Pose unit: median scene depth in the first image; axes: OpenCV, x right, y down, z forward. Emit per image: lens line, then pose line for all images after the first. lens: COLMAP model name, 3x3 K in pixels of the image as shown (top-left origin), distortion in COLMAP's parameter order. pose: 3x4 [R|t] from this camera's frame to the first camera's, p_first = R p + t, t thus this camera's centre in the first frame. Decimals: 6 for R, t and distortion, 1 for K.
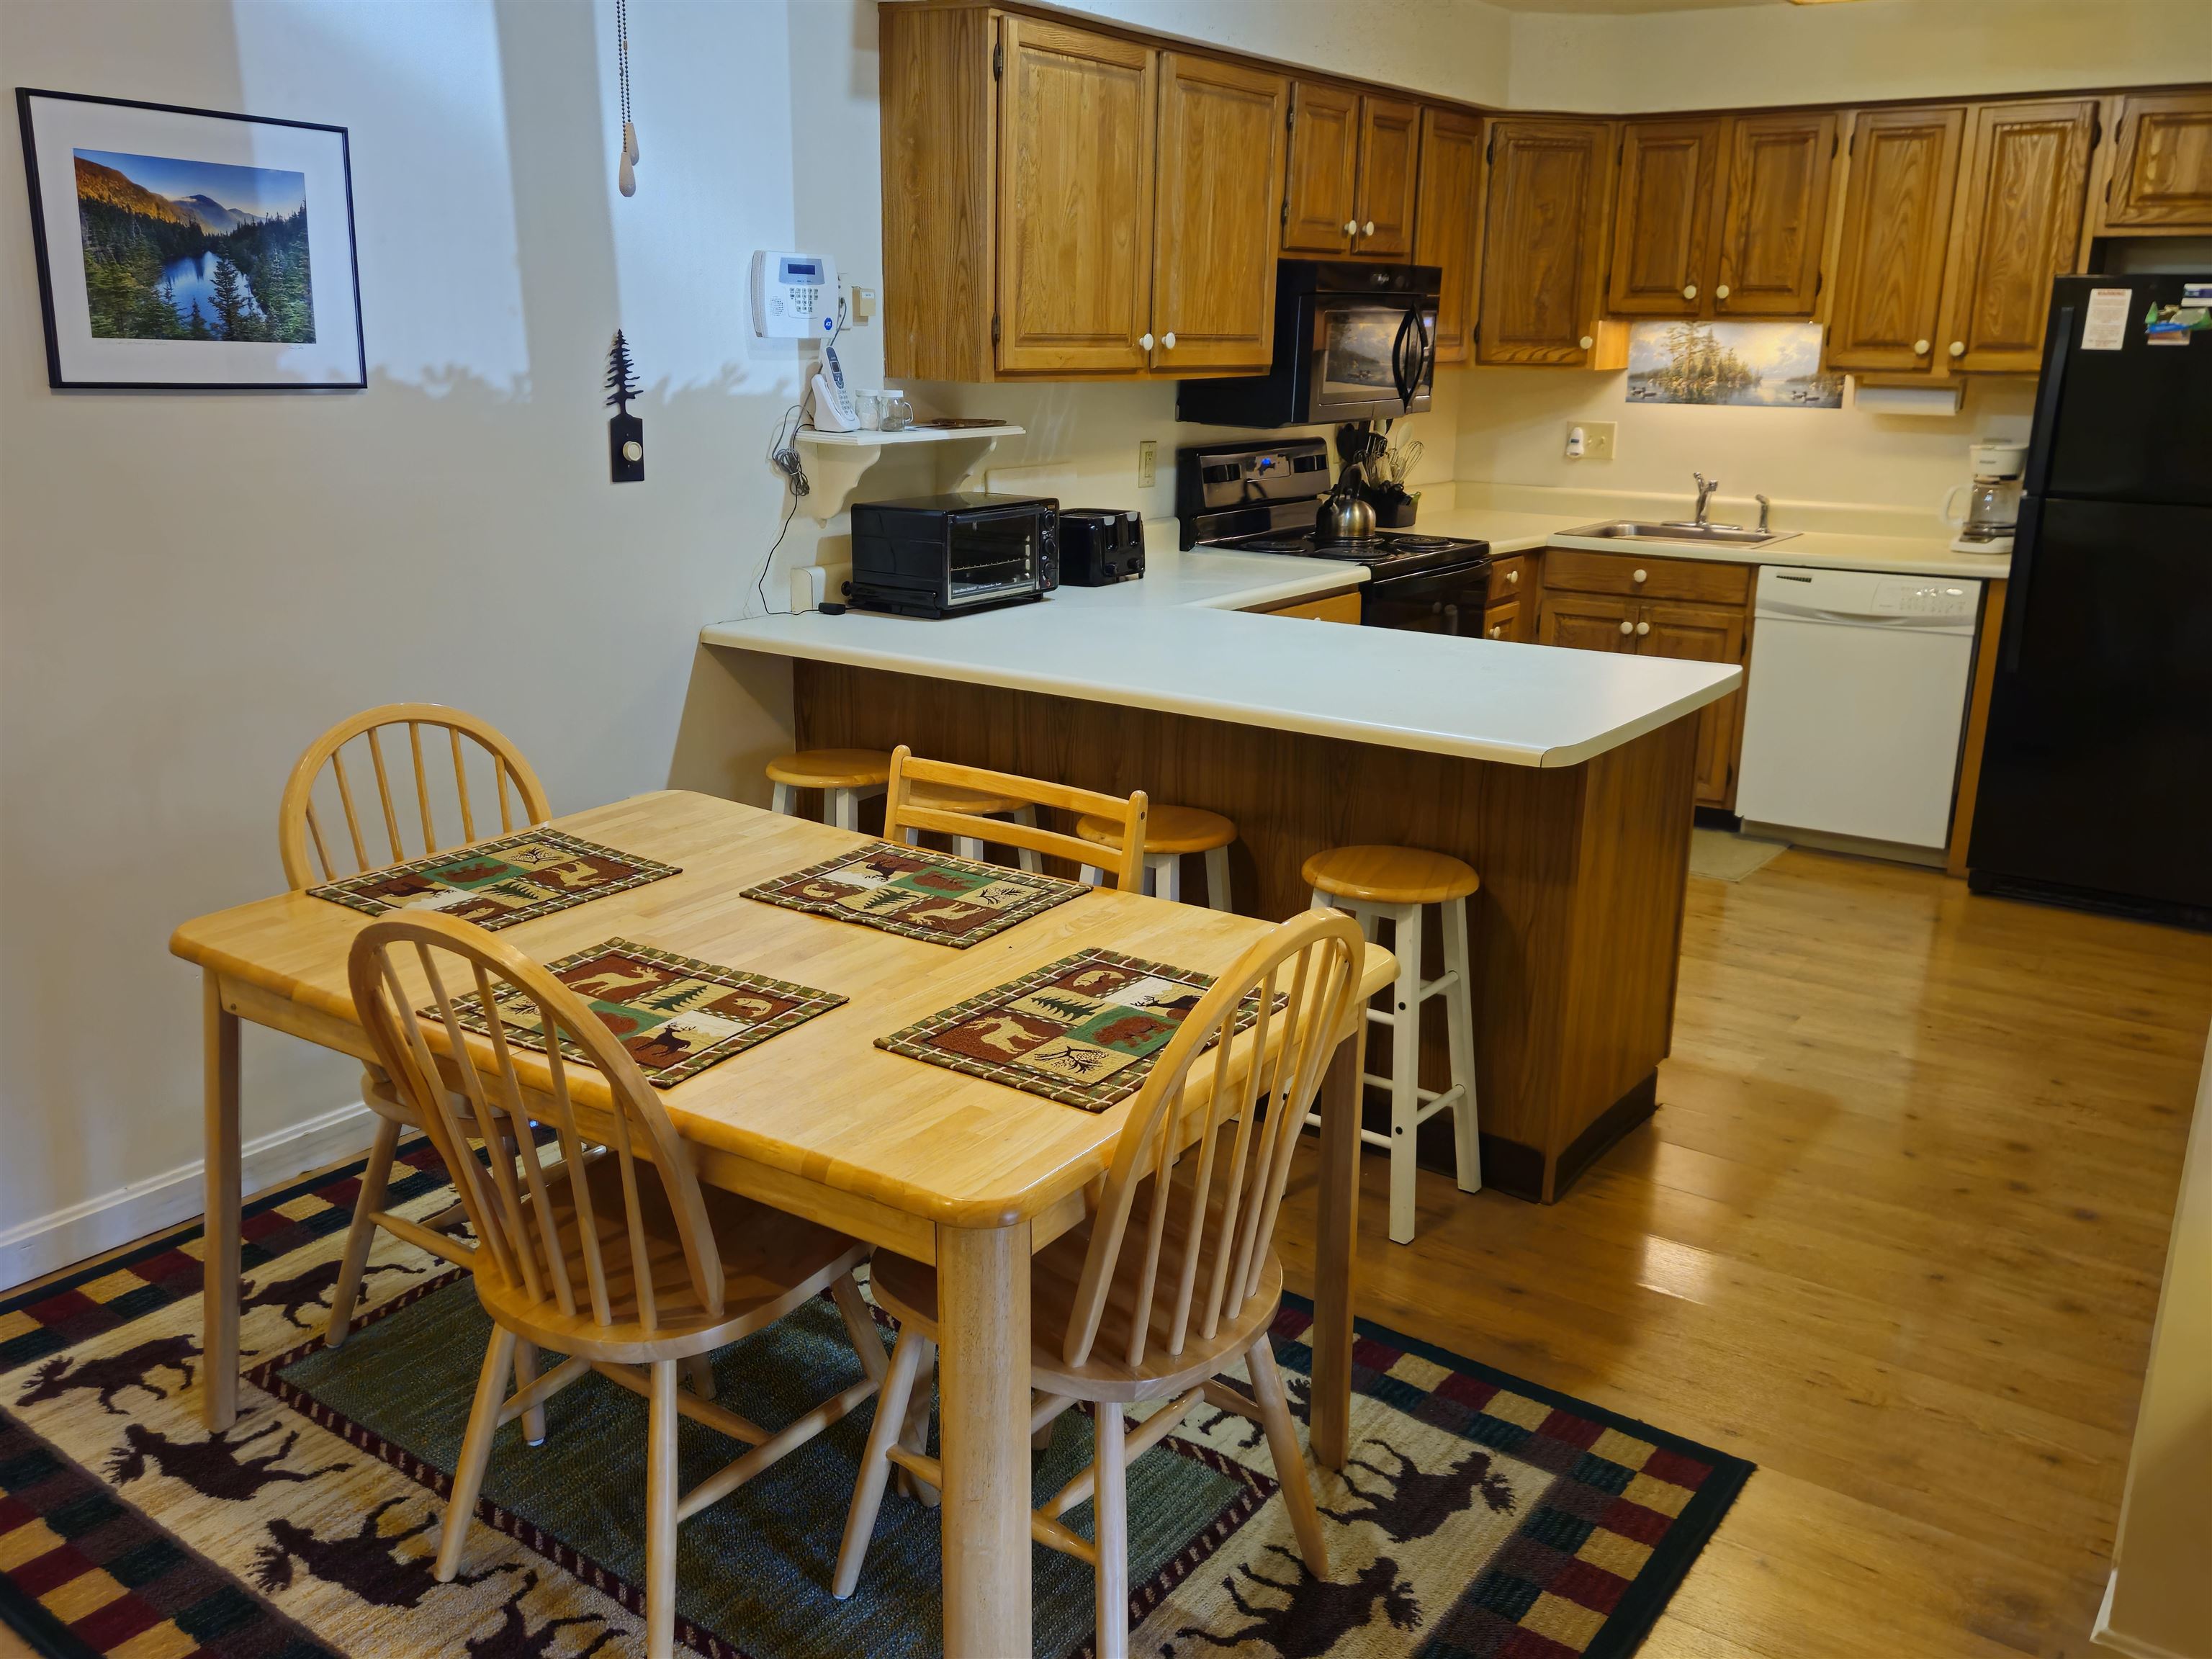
lens RADIAL K [[1898.1, 0, 1100.3], [0, 1898.1, 828.0], [0, 0, 1]] dist [0.078202, -0.063709]
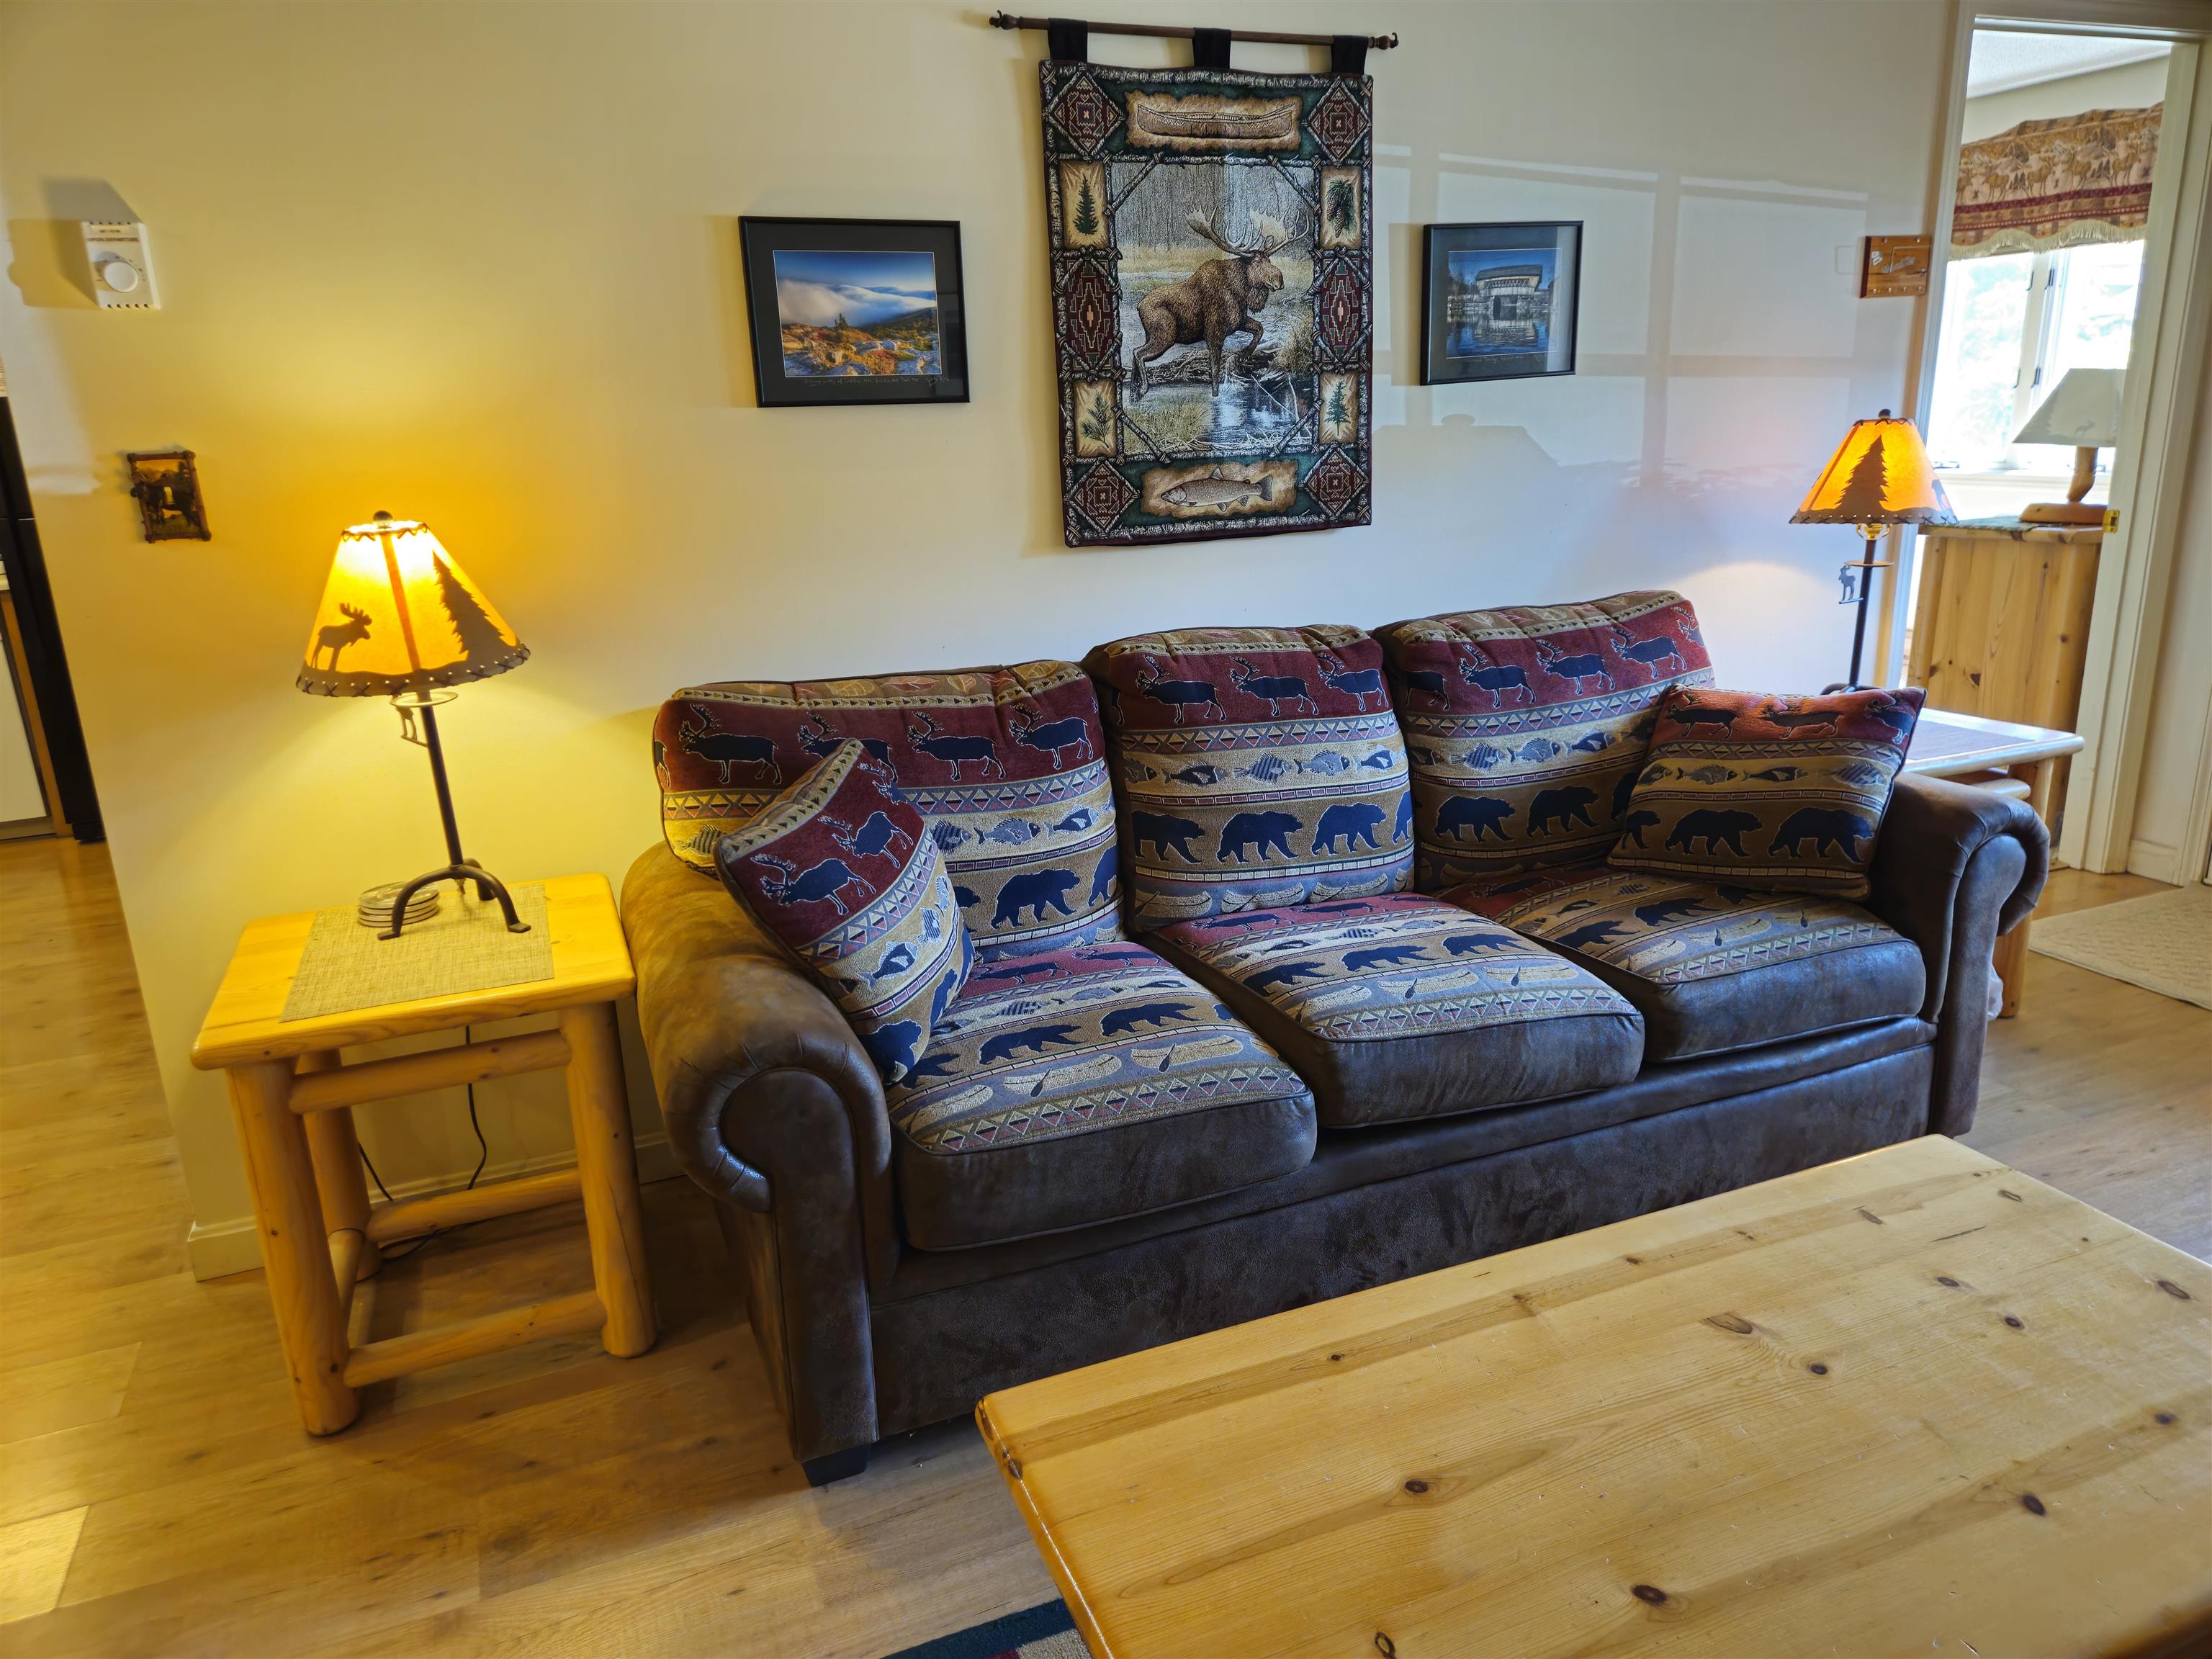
lens RADIAL K [[1476.5, 0, 1088.5], [0, 1476.5, 840.3], [0, 0, 1]] dist [0.077249, -0.067718]
pose [[0.536102, -0.275707, 0.797860, 0.028215], [0.270519, 0.951425, 0.147005, 0.065972], [-0.799634, 0.137027, 0.584644, -0.085666]]
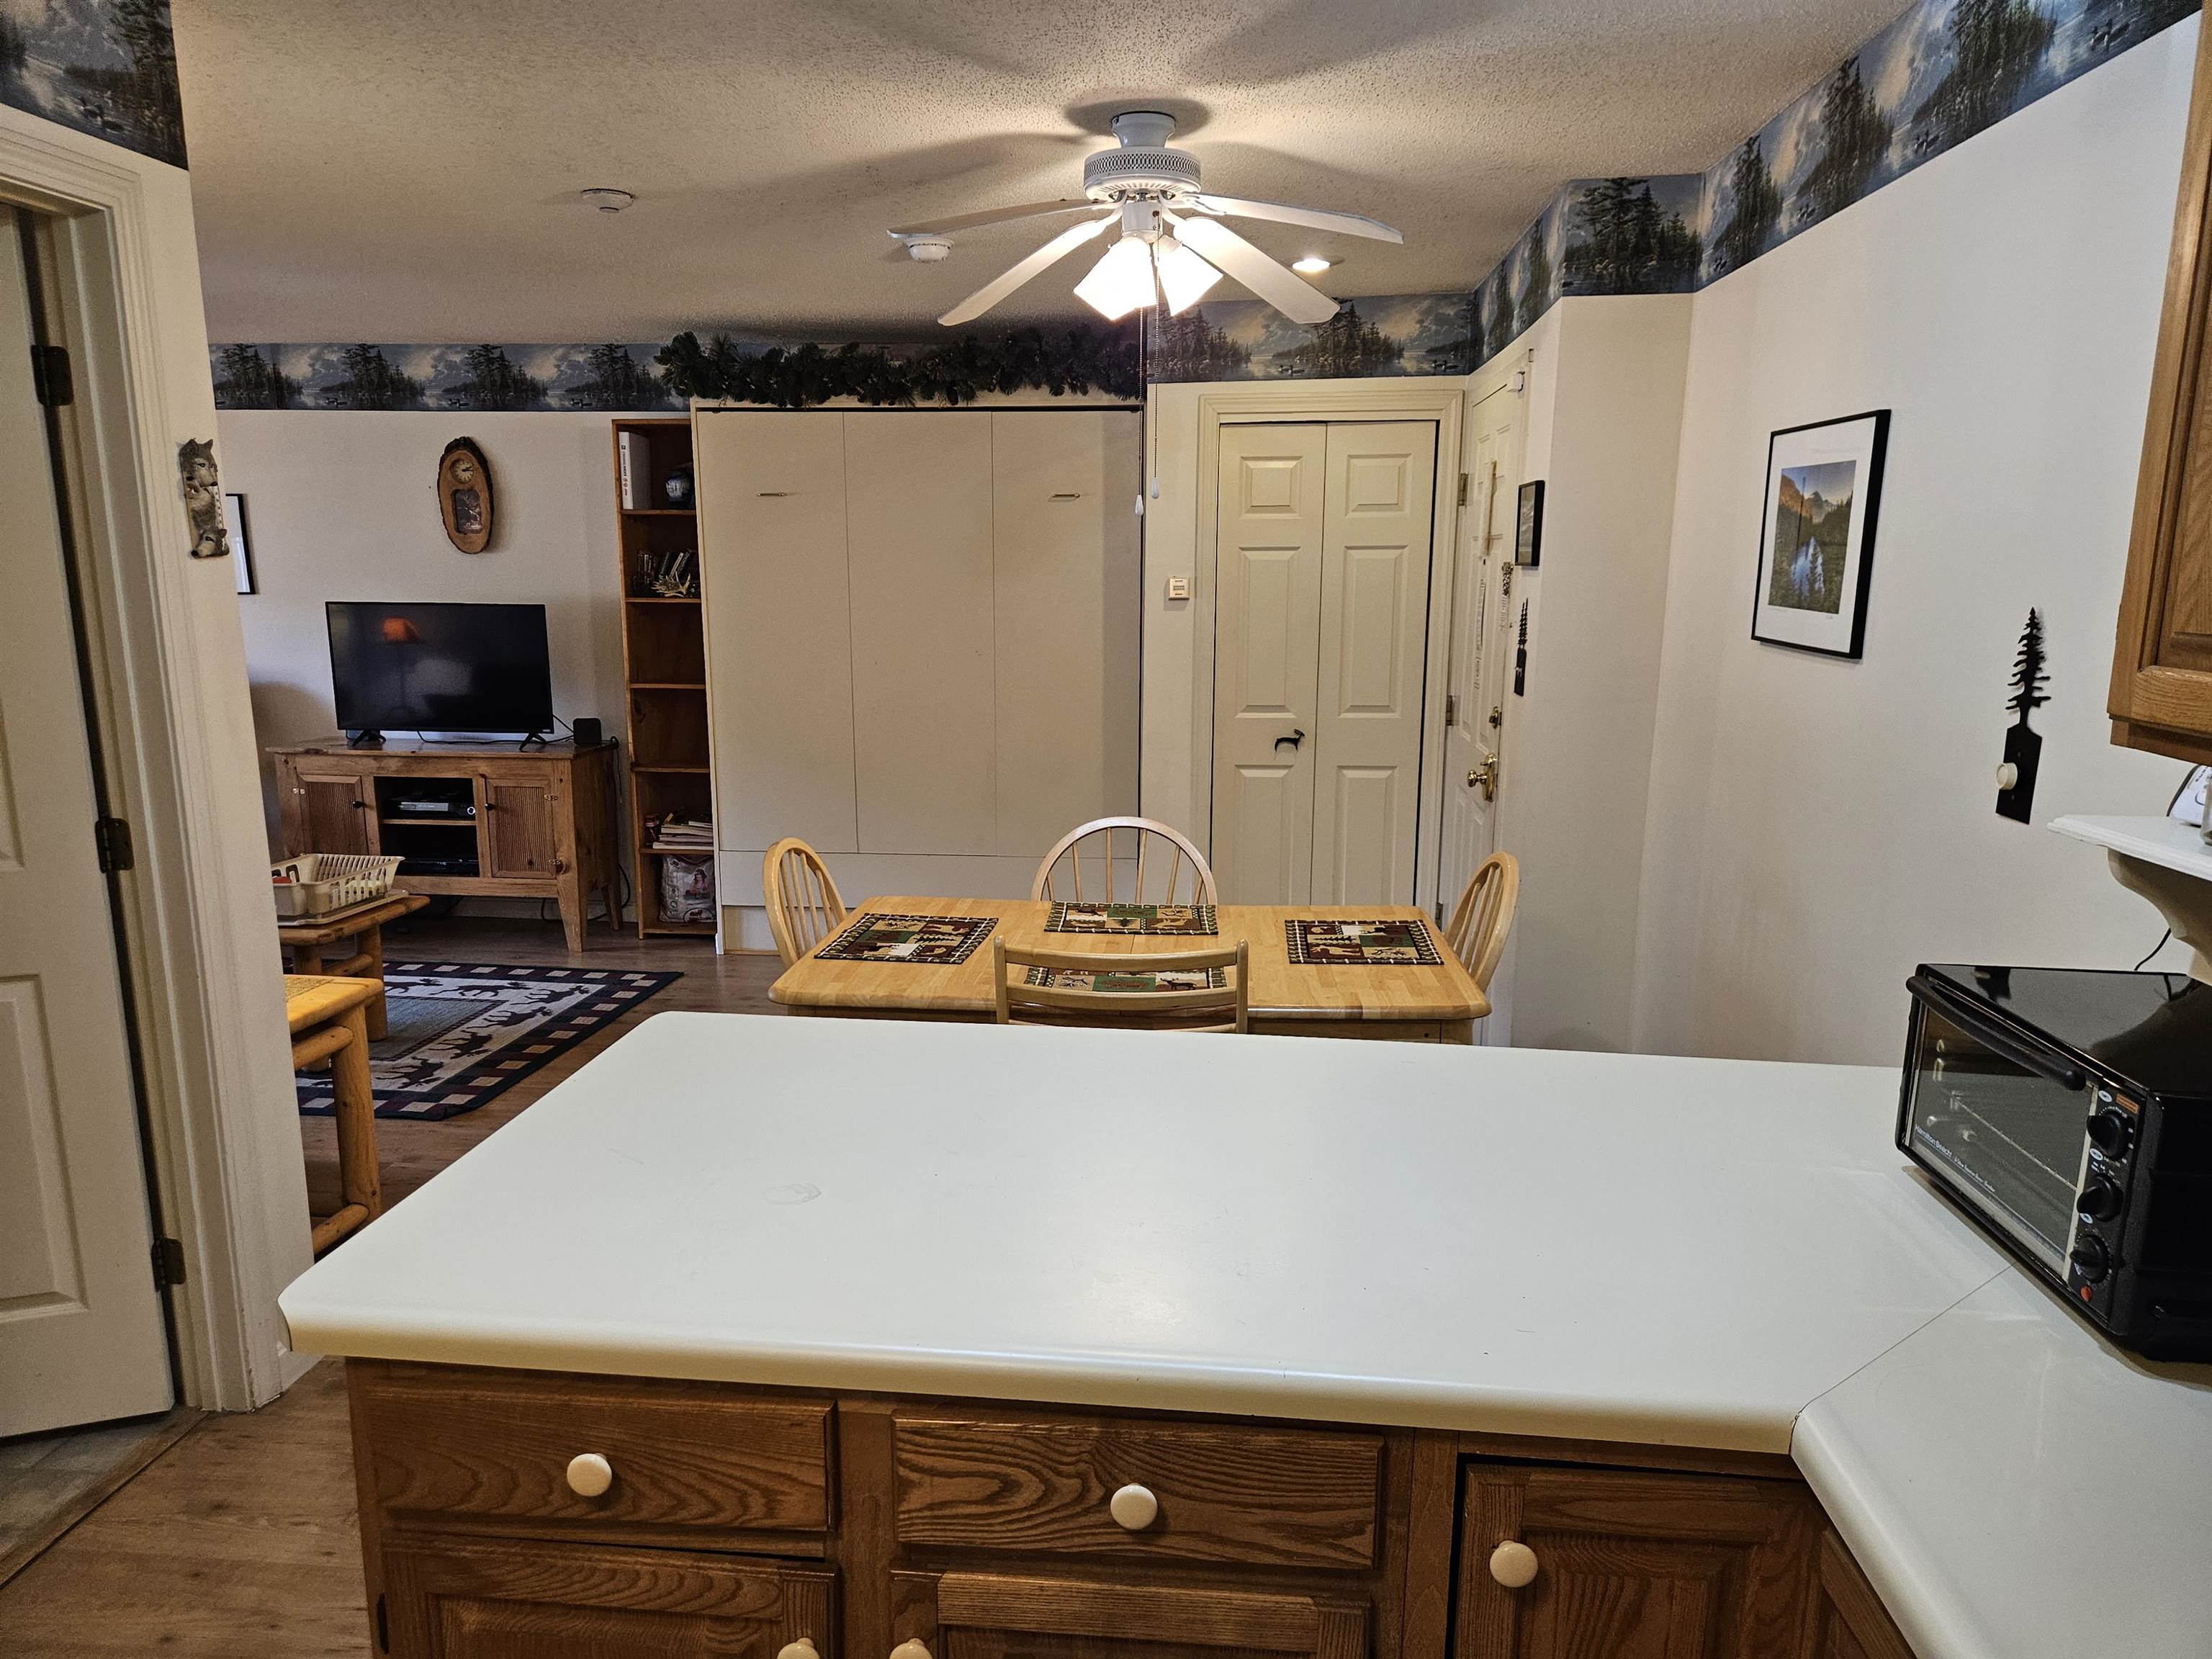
lens RADIAL K [[1476.5, 0, 1085.2], [0, 1476.5, 861.2], [0, 0, 1]] dist [0.077249, -0.067718]
pose [[-0.869994, 0.073477, -0.487557, 0.229348], [-0.150579, 0.901999, 0.404628, -0.242061], [0.469507, 0.425440, -0.773669, 0.907144]]
